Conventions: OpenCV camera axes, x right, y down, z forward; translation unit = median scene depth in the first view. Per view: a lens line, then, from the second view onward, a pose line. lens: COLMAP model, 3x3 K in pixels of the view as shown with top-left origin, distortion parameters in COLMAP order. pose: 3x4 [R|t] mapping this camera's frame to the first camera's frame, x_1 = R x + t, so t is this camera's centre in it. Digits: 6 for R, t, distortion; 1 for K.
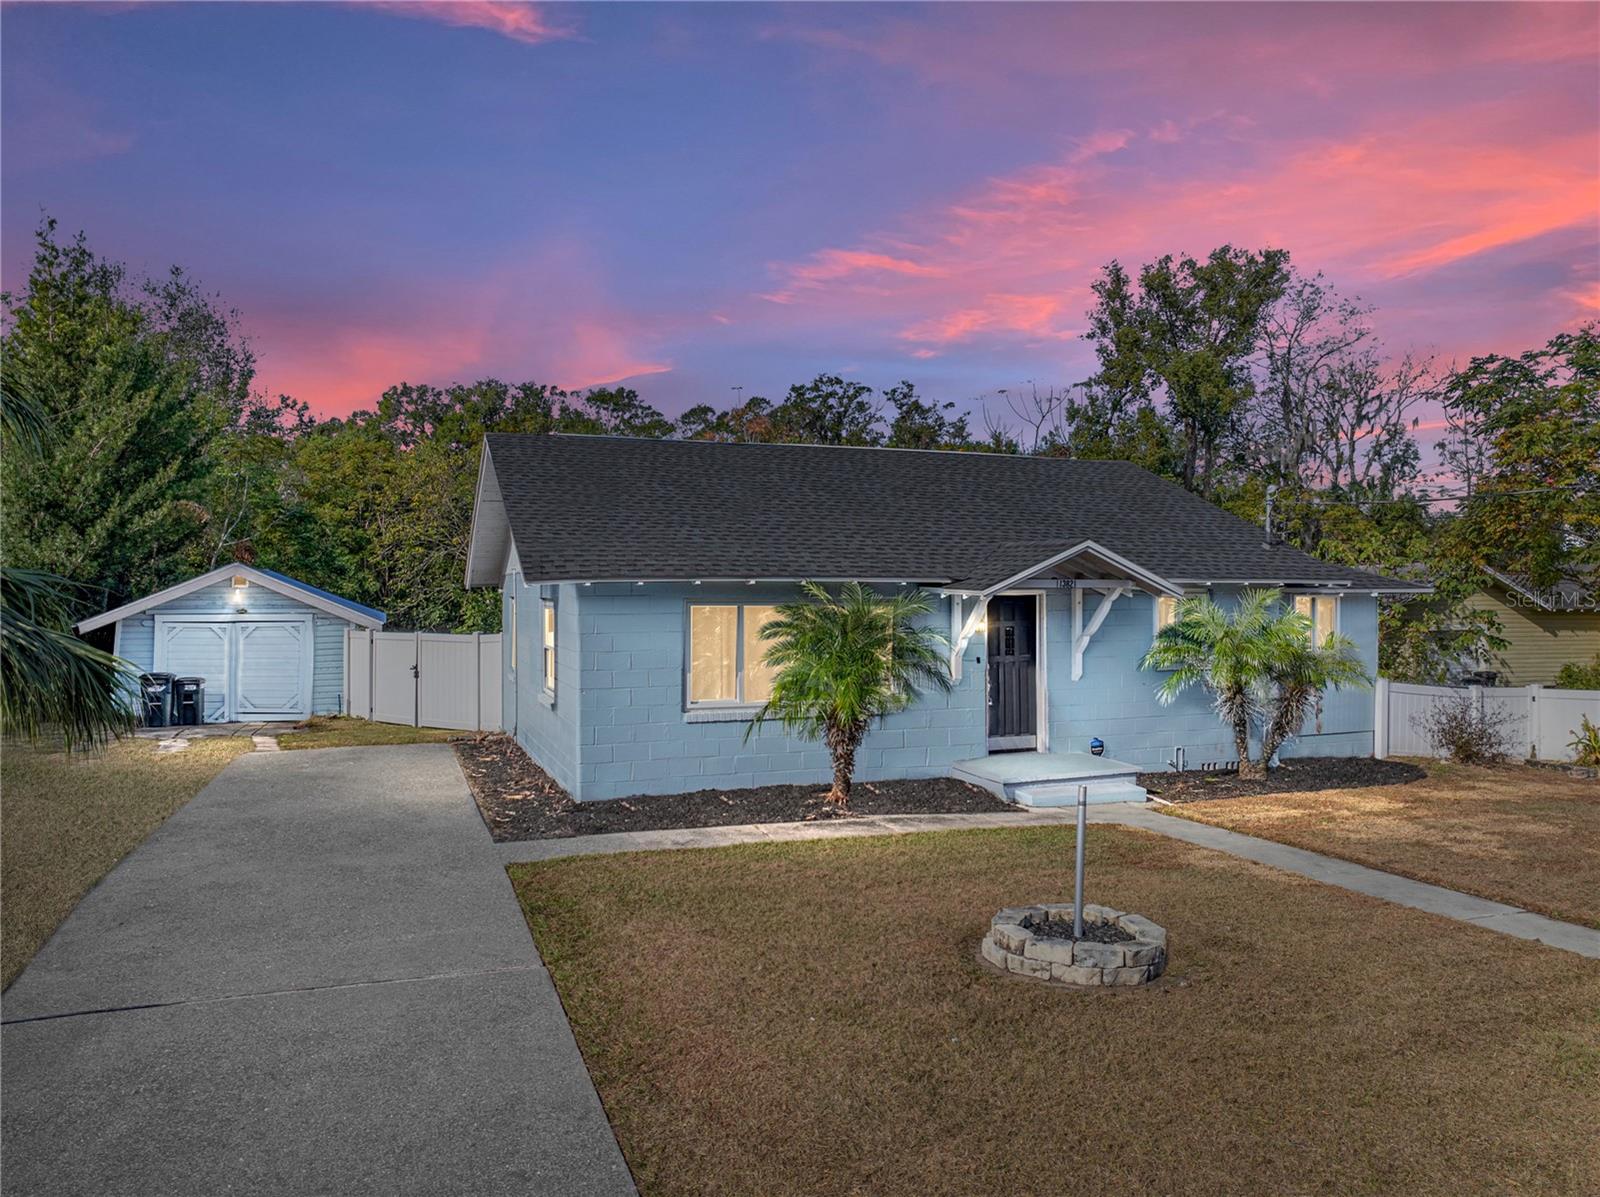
lens RADIAL K [[1107.0, 0, 800.0], [0, 1107.0, 598.5], [0, 0, 1]] dist [-0.045550, -0.002684]
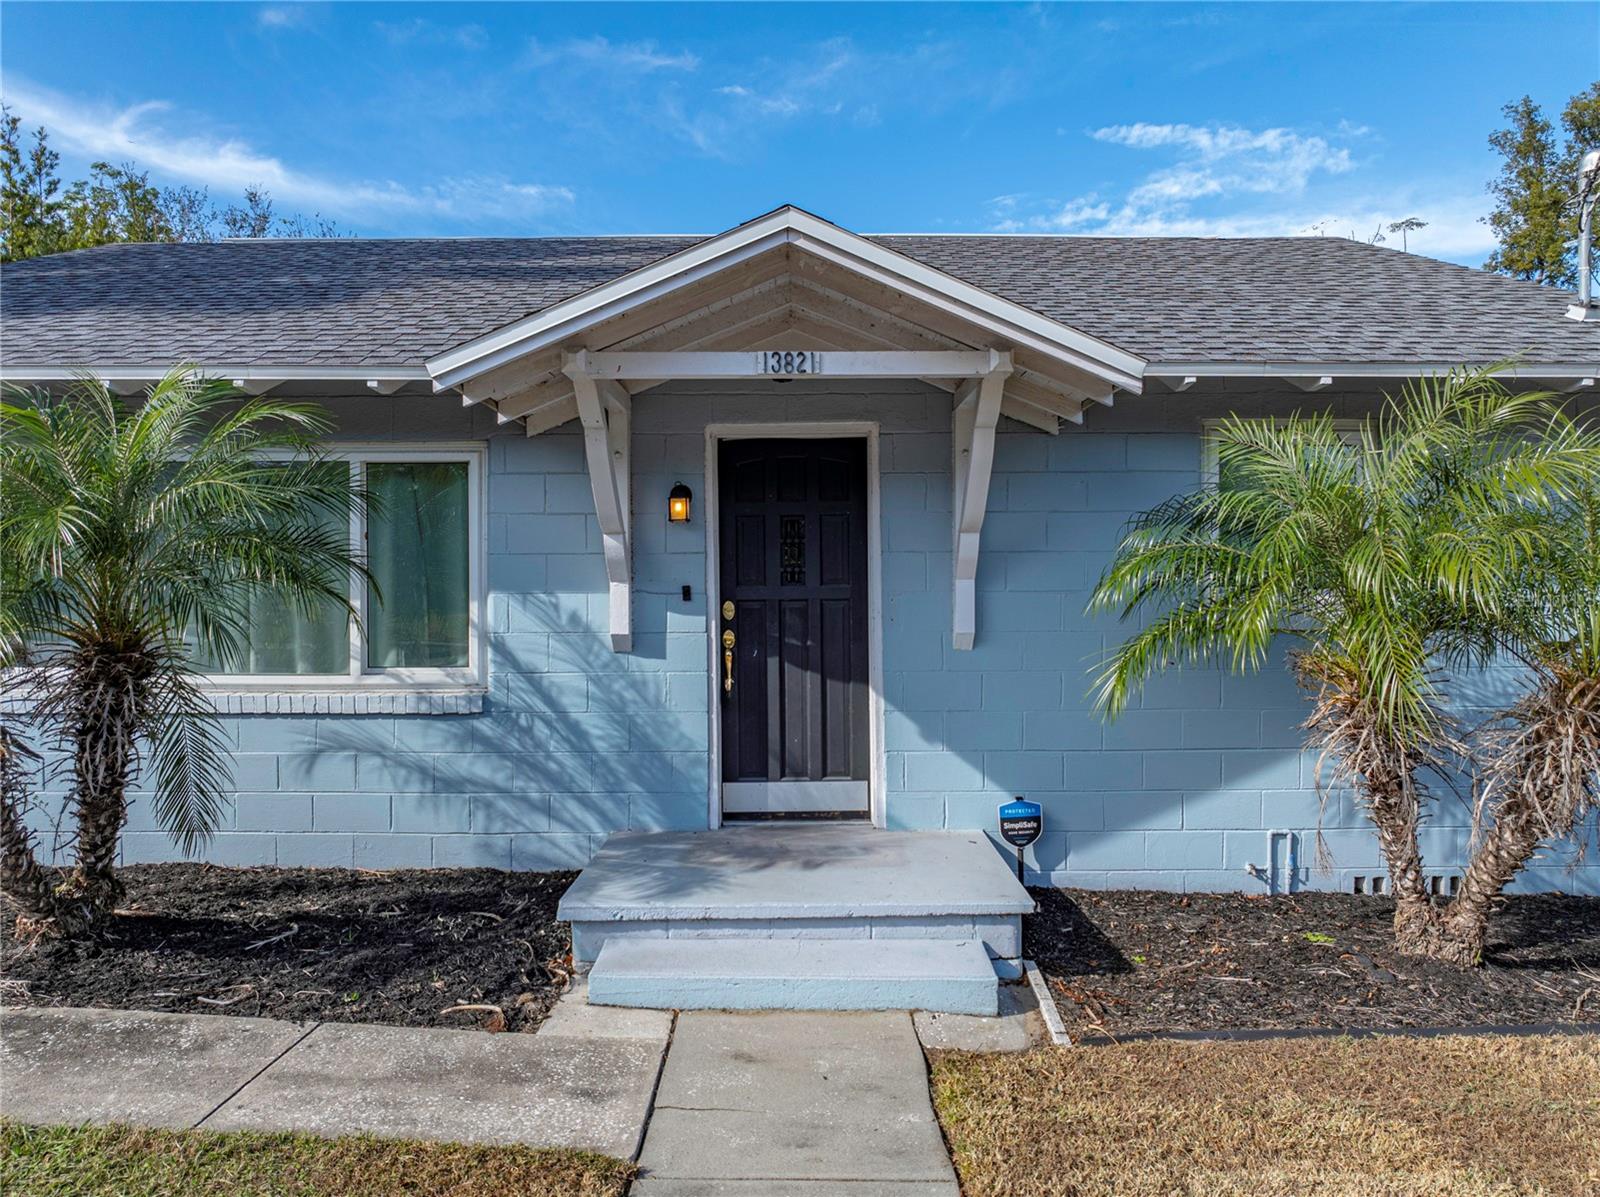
lens RADIAL K [[1120.5, 0, 800.0], [0, 1120.5, 598.5], [0, 0, 1]] dist [-0.035145, 0.003670]
pose [[0.937031, 0.000009, -0.349245, 0.093179], [-0.000035, 1.000000, -0.000066, 0.015556], [0.349245, 0.000074, 0.937031, 0.167808]]
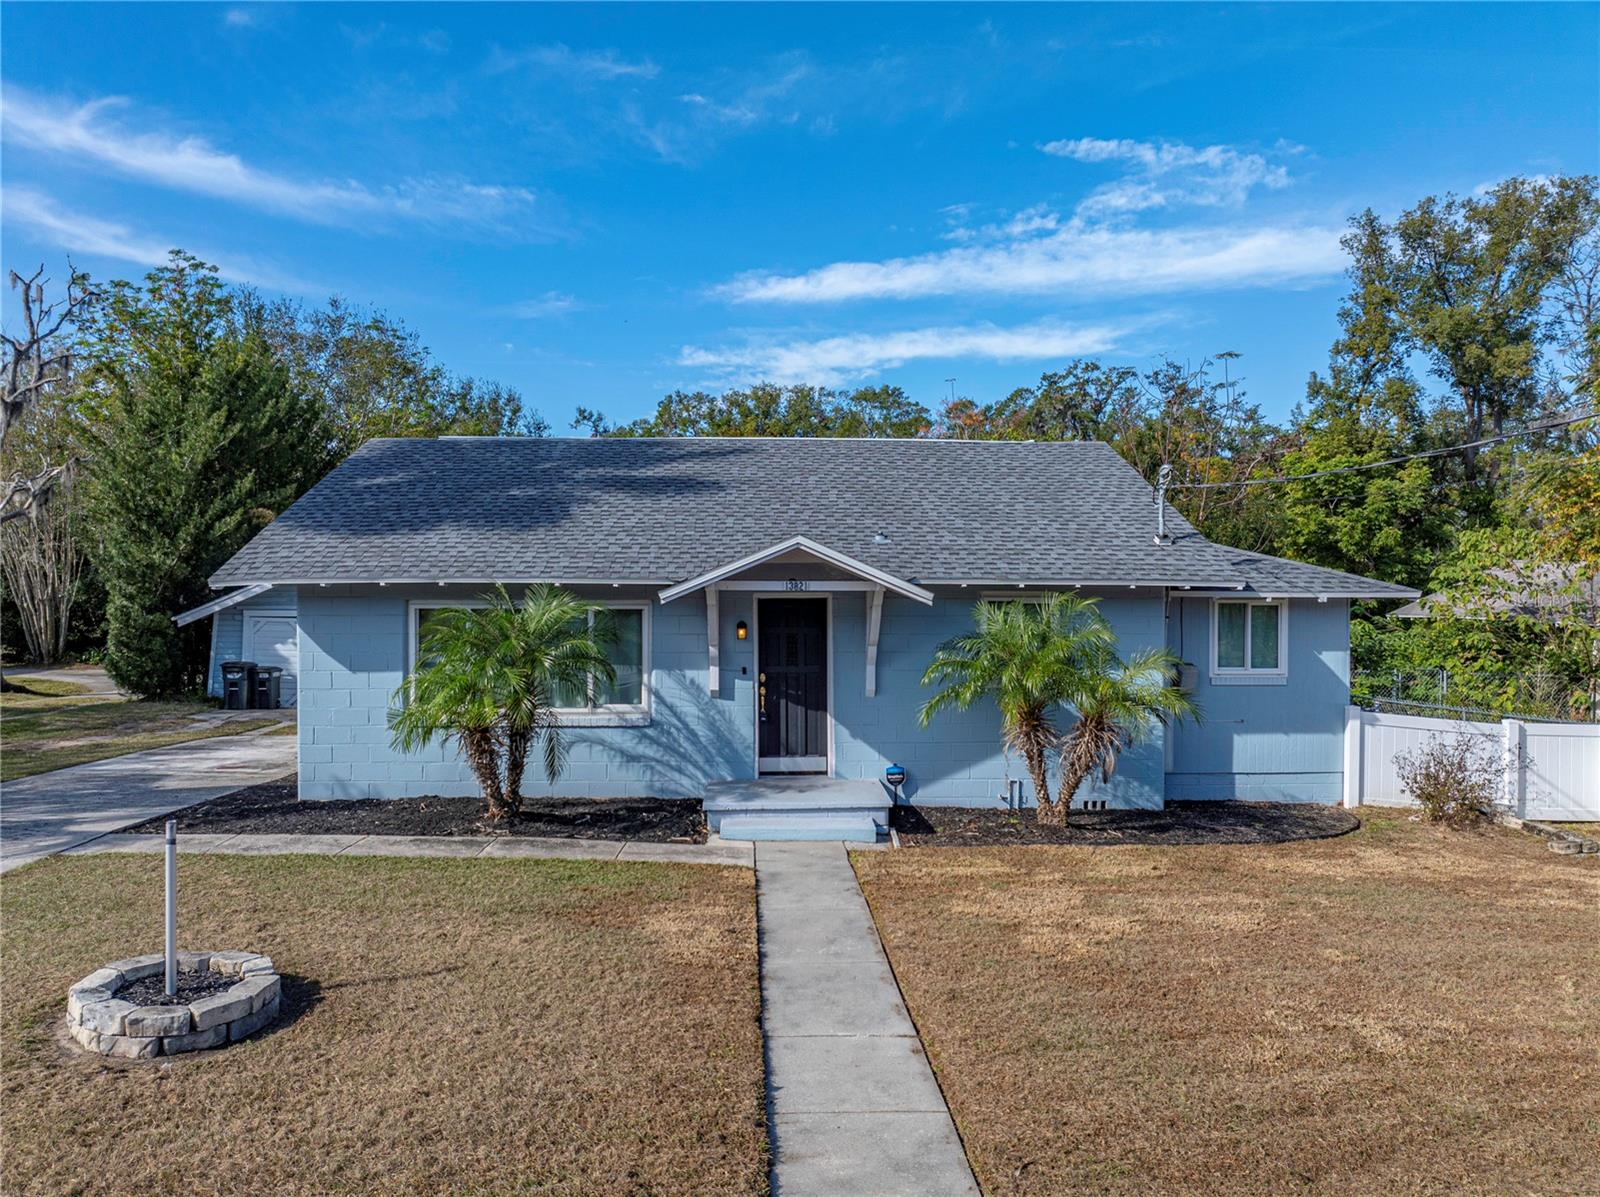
lens RADIAL K [[1107.0, 0, 800.0], [0, 1107.0, 598.5], [0, 0, 1]] dist [-0.045550, -0.002684]
pose [[0.950431, 0.005174, -0.310893, 0.129504], [-0.004575, 0.999986, 0.002656, -0.001144], [0.310902, -0.001102, 0.950441, 0.045011]]
